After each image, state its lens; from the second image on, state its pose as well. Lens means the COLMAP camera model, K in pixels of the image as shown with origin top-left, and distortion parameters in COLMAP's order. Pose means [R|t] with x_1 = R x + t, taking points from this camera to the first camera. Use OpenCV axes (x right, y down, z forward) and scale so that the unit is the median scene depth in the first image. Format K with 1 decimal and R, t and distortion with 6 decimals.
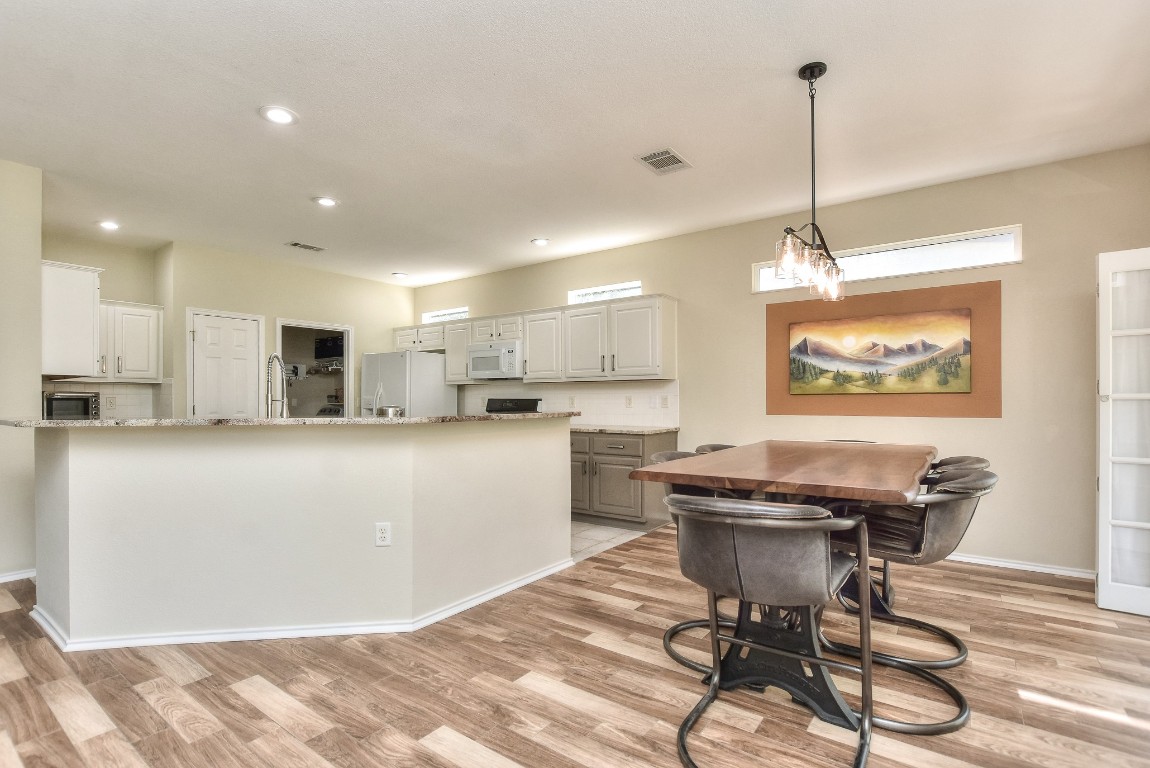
lens RADIAL K [[535.3, 0, 569.8], [0, 535.3, 385.7], [0, 0, 1]] dist [-0.018502, -0.000063]
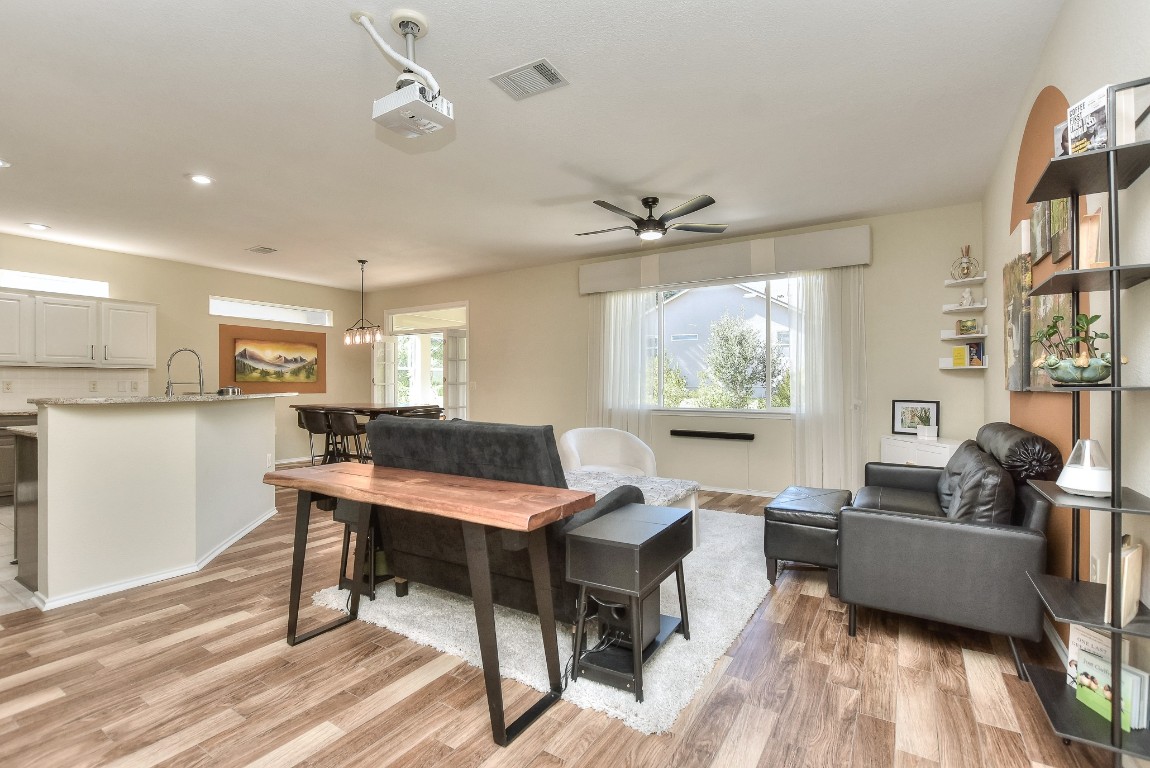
lens RADIAL K [[535.3, 0, 569.8], [0, 535.3, 385.7], [0, 0, 1]] dist [-0.018502, -0.000063]
pose [[-0.073242, 0.000692, 0.997314, -1.378543], [-0.022863, 0.999736, -0.002373, 0.009075], [-0.997052, -0.022975, -0.073207, 0.094089]]
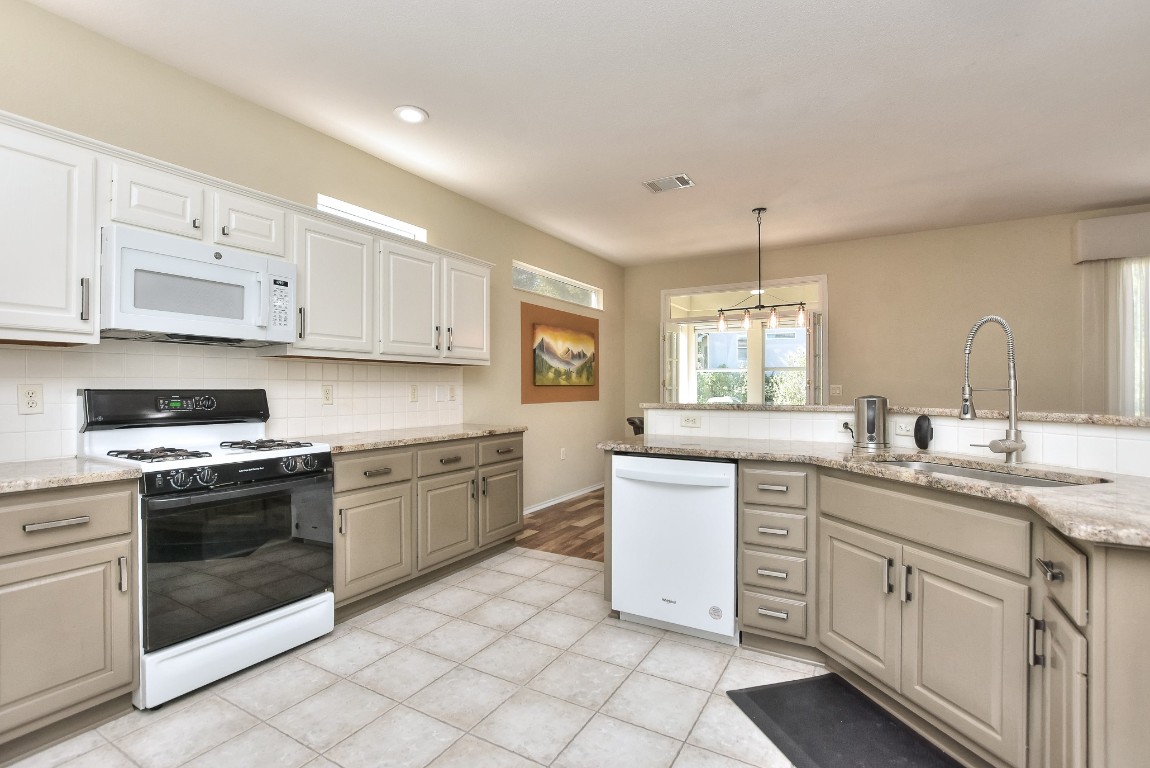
lens RADIAL K [[535.3, 0, 569.8], [0, 535.3, 385.7], [0, 0, 1]] dist [-0.018502, -0.000063]
pose [[-0.103101, 0.004012, 0.994663, -0.779382], [-0.024543, 0.999677, -0.006576, 0.024243], [-0.994368, -0.025090, -0.102969, 1.105152]]
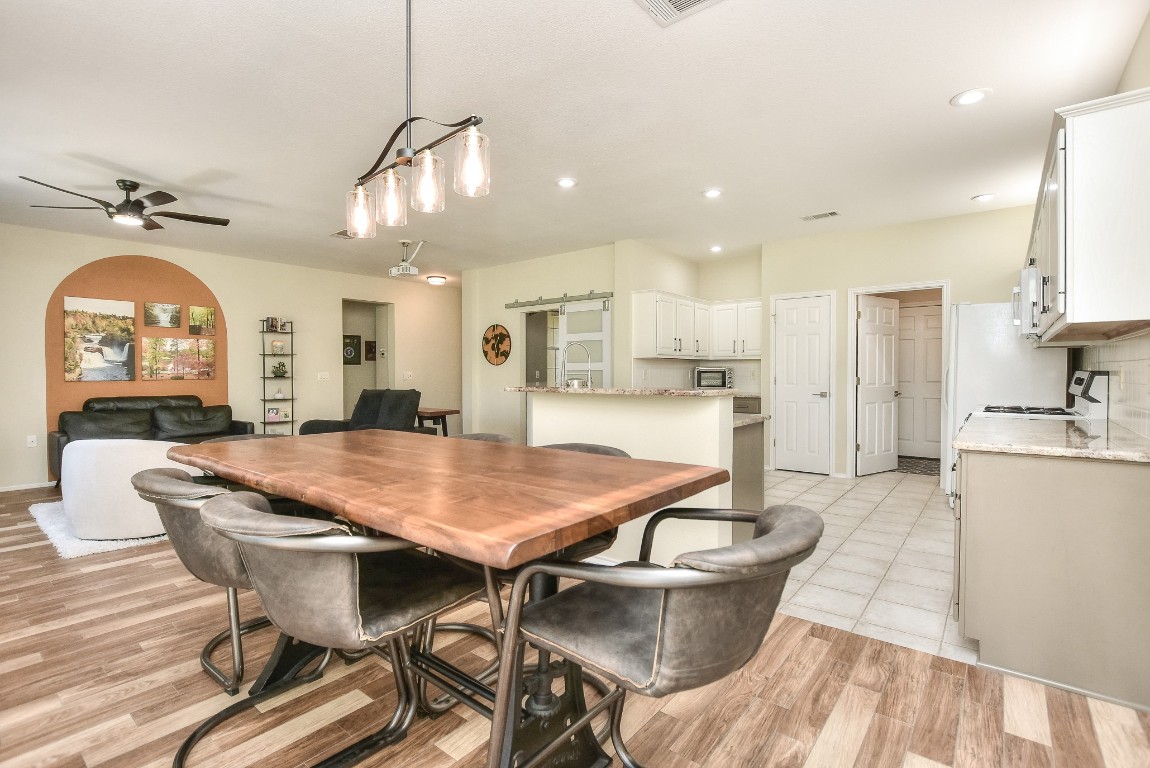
lens RADIAL K [[543.9, 0, 593.1], [0, 543.9, 384.9], [0, 0, 1]] dist [-0.018216, 0.000085]
pose [[-0.004776, 0.025088, -0.999674, 0.654740], [0.029544, 0.999252, 0.024936, 0.016495], [0.999552, -0.029415, -0.005514, 0.746783]]
